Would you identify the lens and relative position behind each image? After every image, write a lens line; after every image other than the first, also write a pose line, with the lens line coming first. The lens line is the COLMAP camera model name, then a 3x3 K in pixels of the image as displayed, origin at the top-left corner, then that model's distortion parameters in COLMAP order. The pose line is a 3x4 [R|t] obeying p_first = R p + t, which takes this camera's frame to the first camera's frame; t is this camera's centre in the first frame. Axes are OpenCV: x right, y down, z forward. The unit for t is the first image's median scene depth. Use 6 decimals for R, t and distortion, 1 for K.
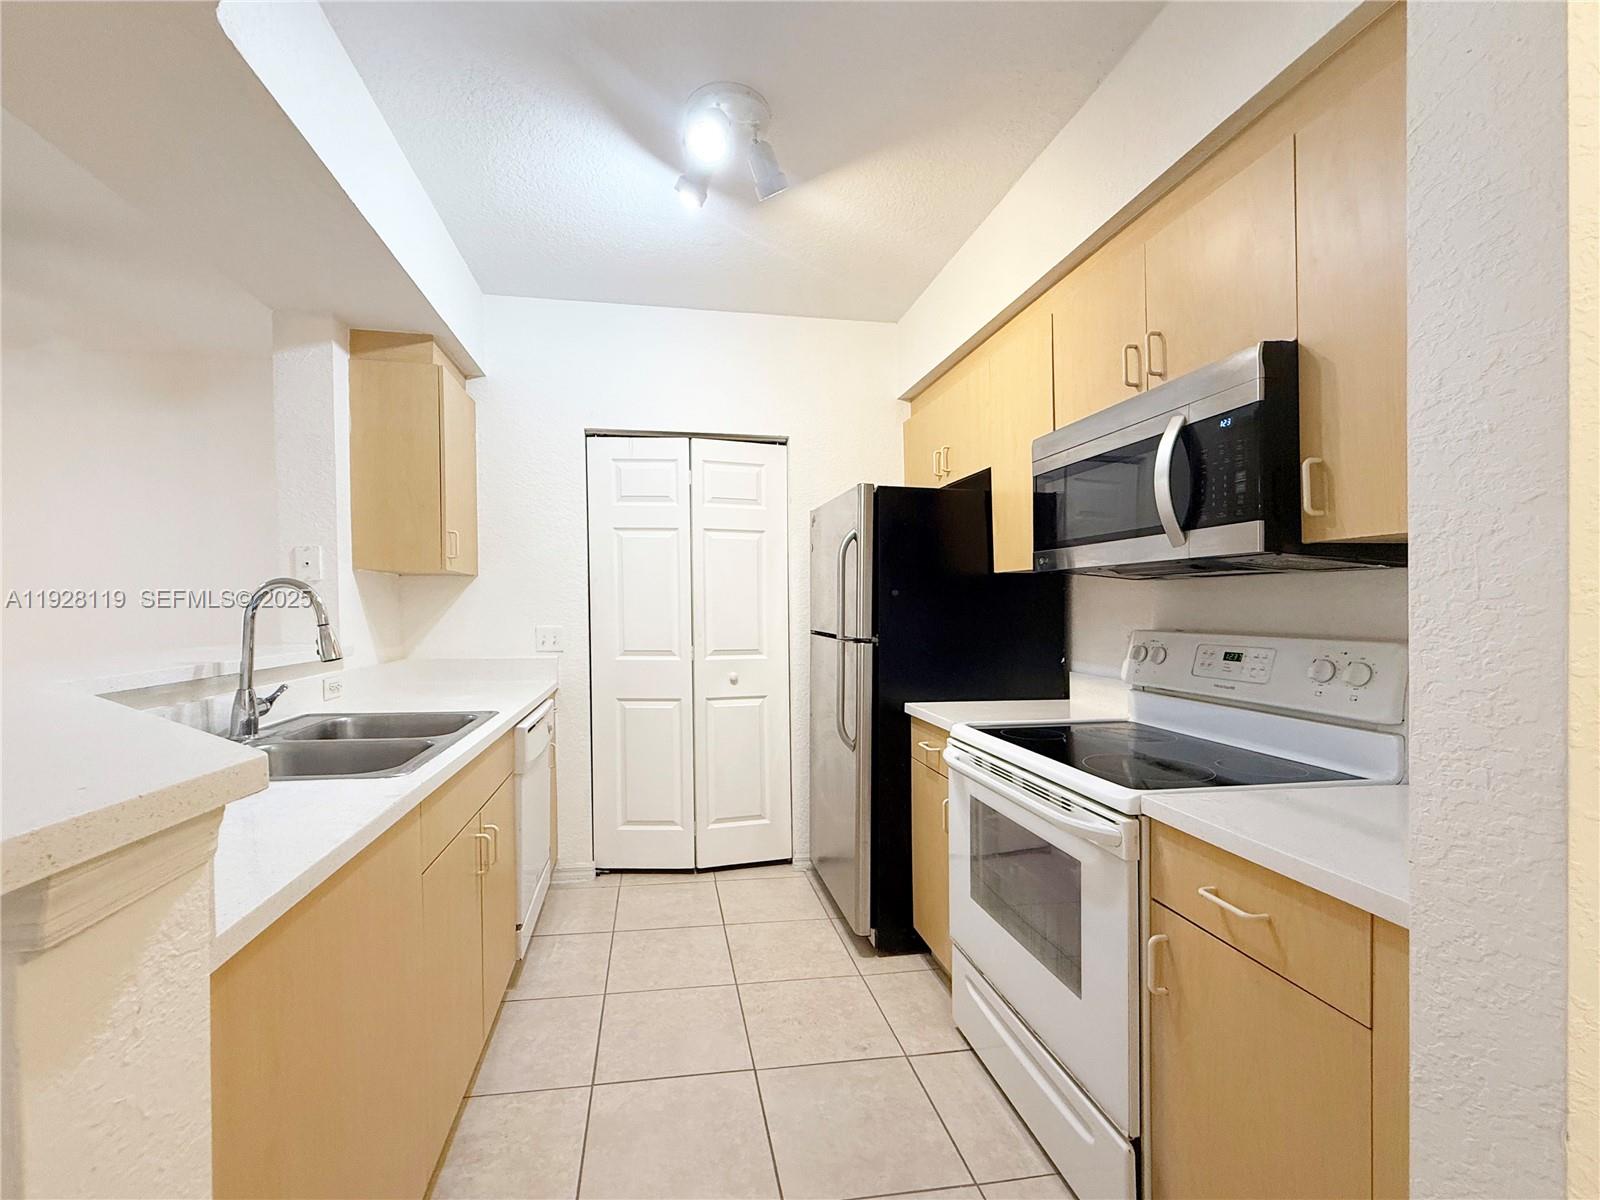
lens RADIAL K [[636.2, 0, 755.3], [0, 636.2, 610.7], [0, 0, 1]] dist [-0.000144, 0.000160]
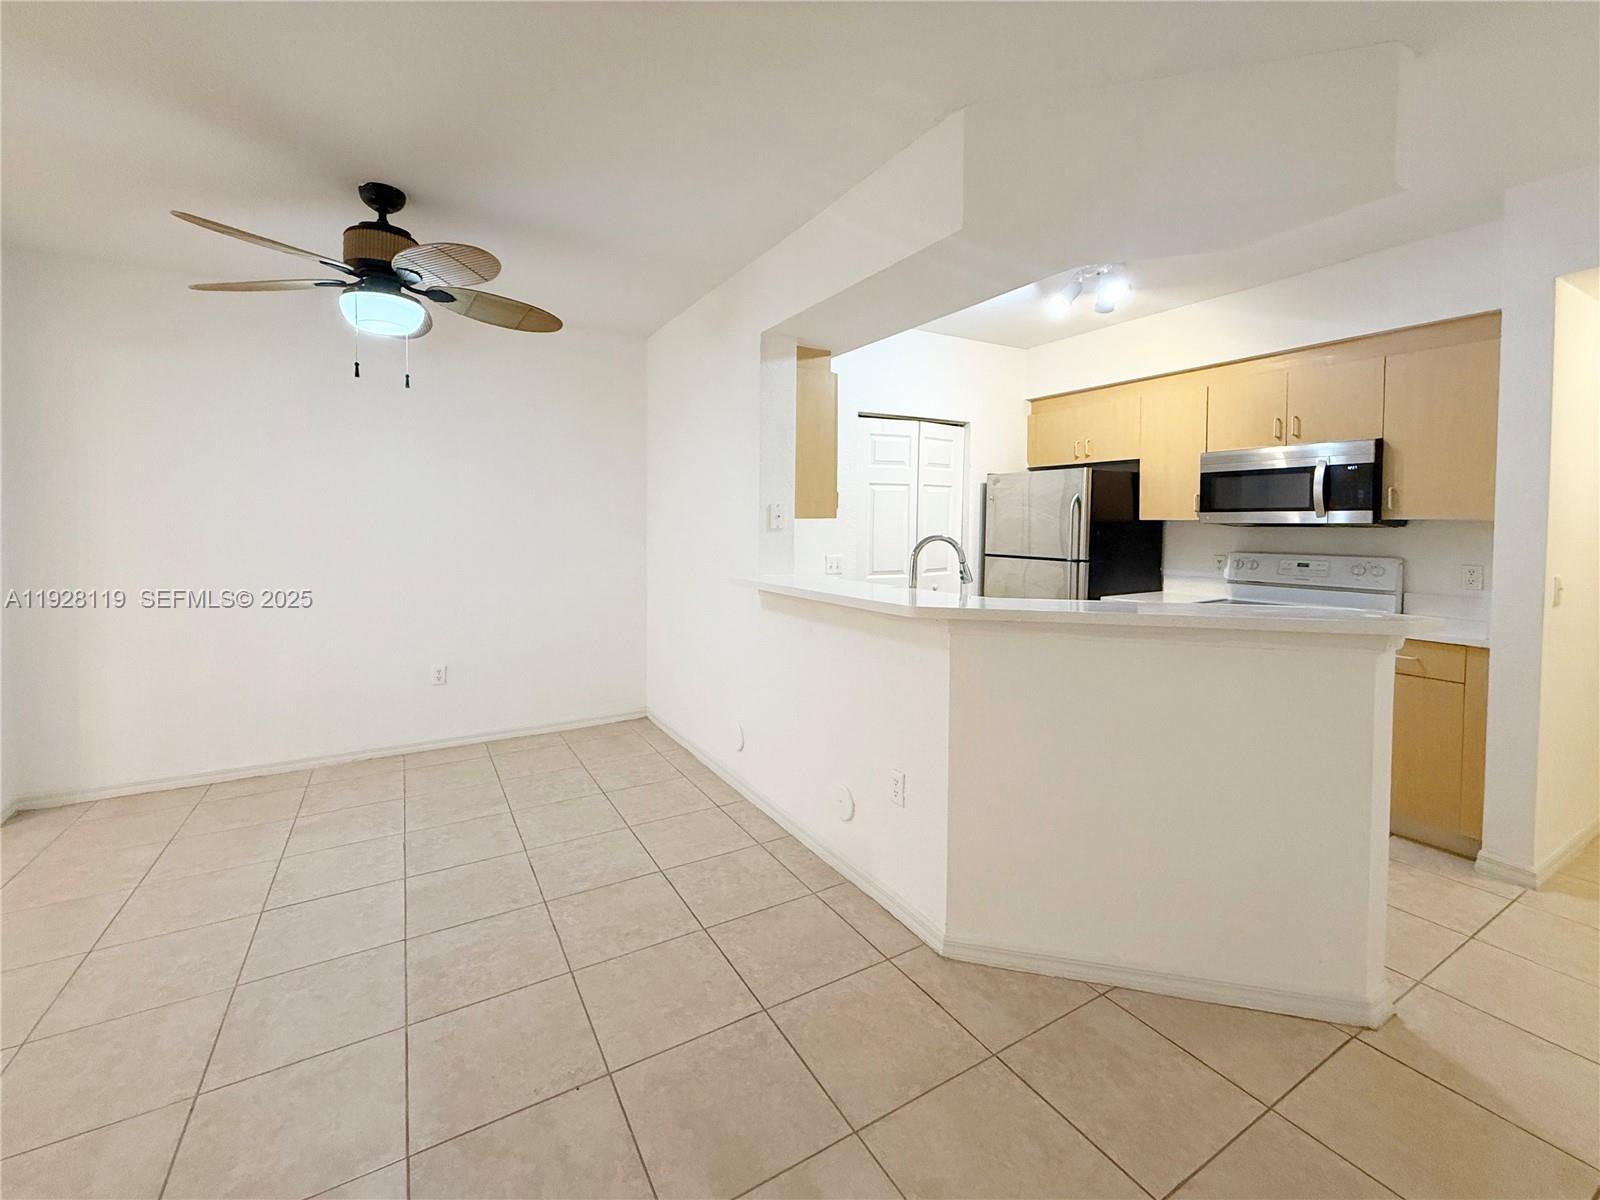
lens RADIAL K [[638.6, 0, 737.0], [0, 638.6, 542.3], [0, 0, 1]] dist [0.000571, -0.000130]
pose [[0.944482, -0.016593, 0.328143, -1.555309], [0.007625, 0.999562, 0.028598, -0.071293], [-0.328474, -0.024509, 0.944195, -0.358493]]
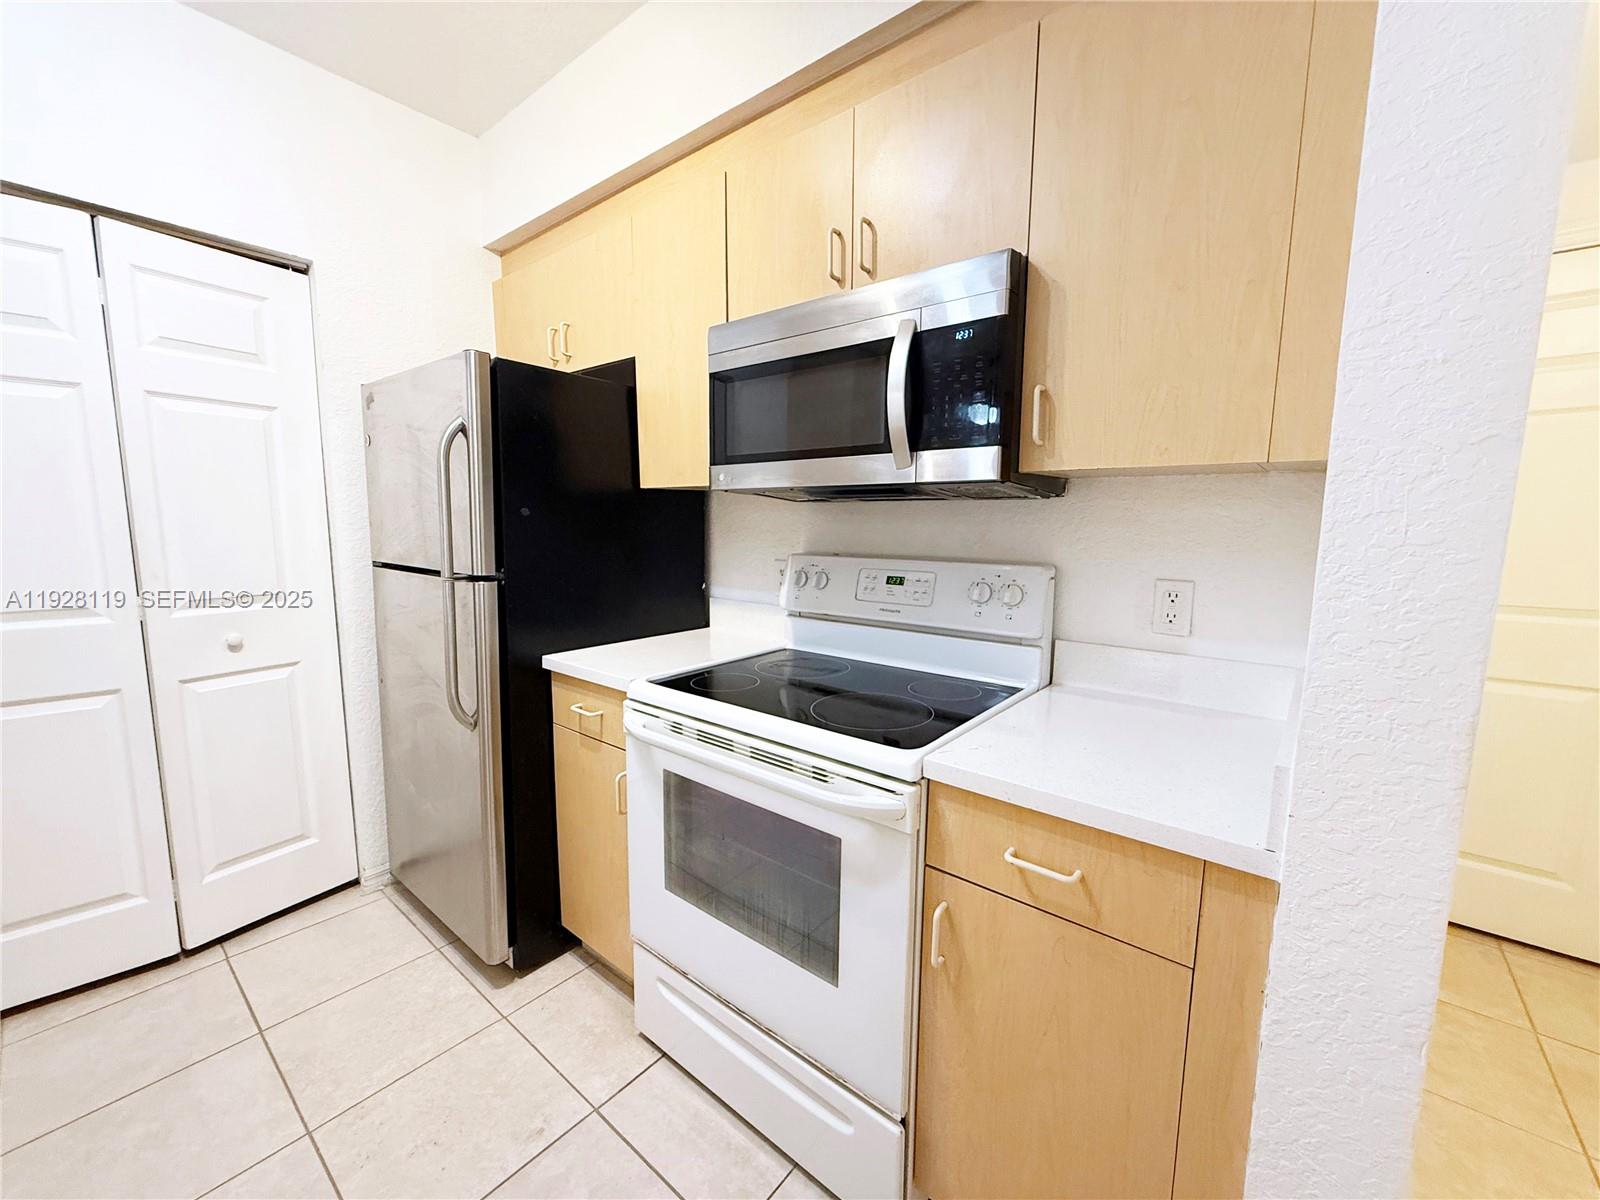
lens RADIAL K [[636.1, 0, 755.4], [0, 636.1, 590.6], [0, 0, 1]] dist [-0.000615, 0.000109]
pose [[0.761356, -0.069346, 0.644614, -0.072665], [0.000284, 0.994299, 0.106630, -0.018697], [-0.648334, -0.081000, 0.757035, 0.326872]]
